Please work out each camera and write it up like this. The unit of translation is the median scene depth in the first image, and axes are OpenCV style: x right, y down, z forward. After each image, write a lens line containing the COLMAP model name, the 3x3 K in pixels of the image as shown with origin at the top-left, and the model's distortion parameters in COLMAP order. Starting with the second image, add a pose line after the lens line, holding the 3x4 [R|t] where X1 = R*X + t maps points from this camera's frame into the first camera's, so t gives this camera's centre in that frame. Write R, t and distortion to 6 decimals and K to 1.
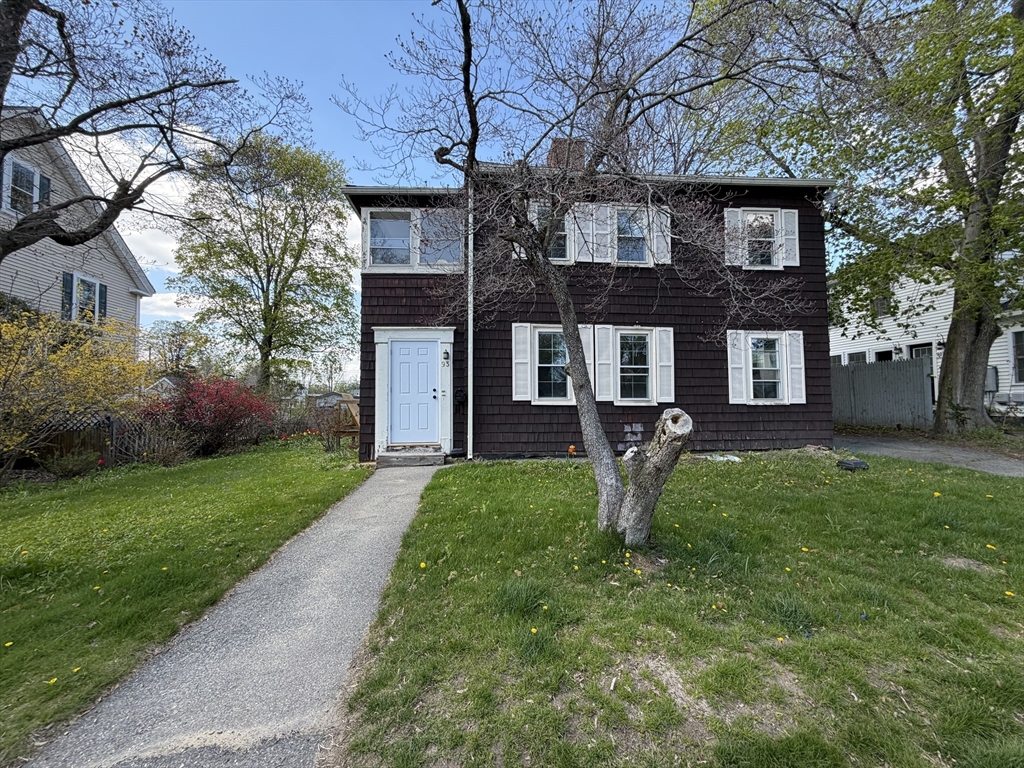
lens RADIAL K [[407.1, 0, 512.0], [0, 407.1, 384.0], [0, 0, 1]] dist [0.001480, 0.000351]
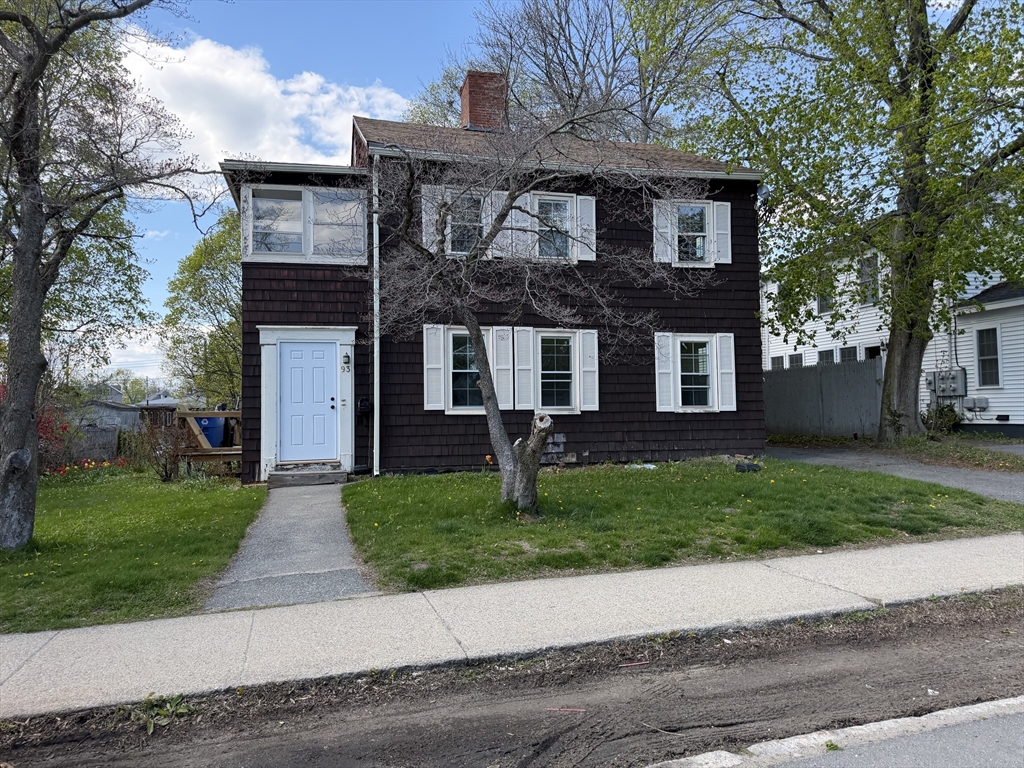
lens RADIAL K [[713.3, 0, 512.0], [0, 713.3, 384.0], [0, 0, 1]] dist [0.066265, -0.000217]
pose [[0.987539, -0.002985, 0.157346, -0.052709], [0.002709, 0.999994, 0.001973, -0.019010], [-0.157351, -0.001522, 0.987542, -0.572469]]
